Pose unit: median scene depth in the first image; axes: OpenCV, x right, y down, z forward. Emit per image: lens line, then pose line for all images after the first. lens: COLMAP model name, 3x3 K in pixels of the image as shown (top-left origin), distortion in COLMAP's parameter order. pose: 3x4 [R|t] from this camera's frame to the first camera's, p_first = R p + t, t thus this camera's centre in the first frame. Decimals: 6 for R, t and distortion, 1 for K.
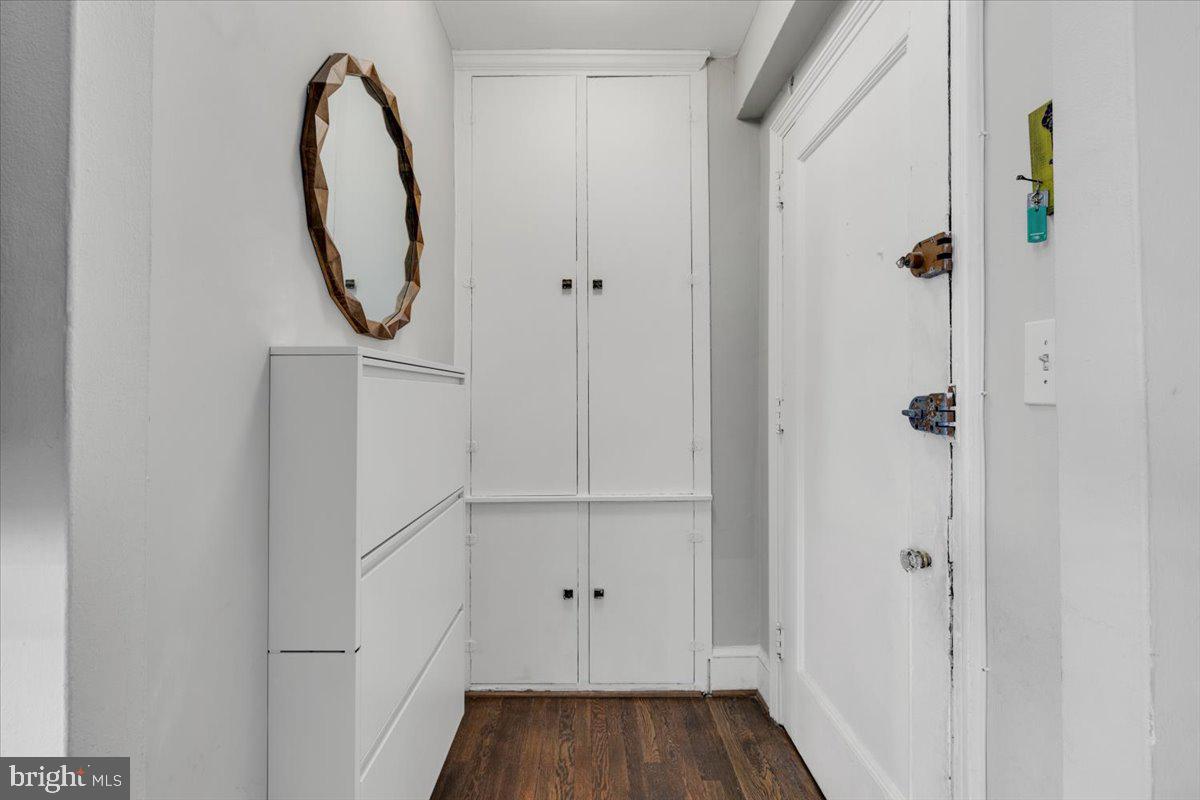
lens RADIAL K [[540.9, 0, 597.4], [0, 540.9, 396.0], [0, 0, 1]] dist [0.007766, -0.000688]
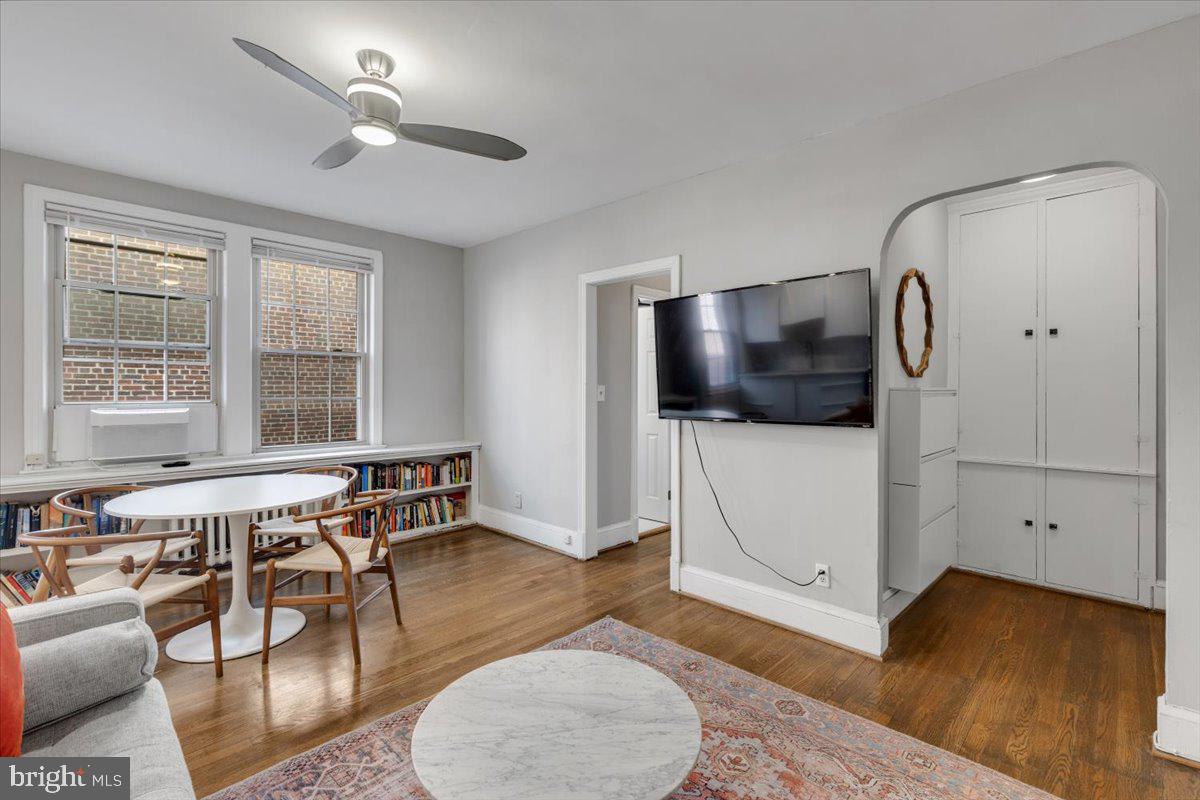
lens RADIAL K [[540.9, 0, 597.6], [0, 540.9, 388.4], [0, 0, 1]] dist [0.007766, -0.000688]
pose [[0.699255, 0.006987, -0.714838, 0.213295], [-0.003224, 0.999973, 0.006621, -0.047432], [0.714865, -0.002325, 0.699259, -1.107875]]
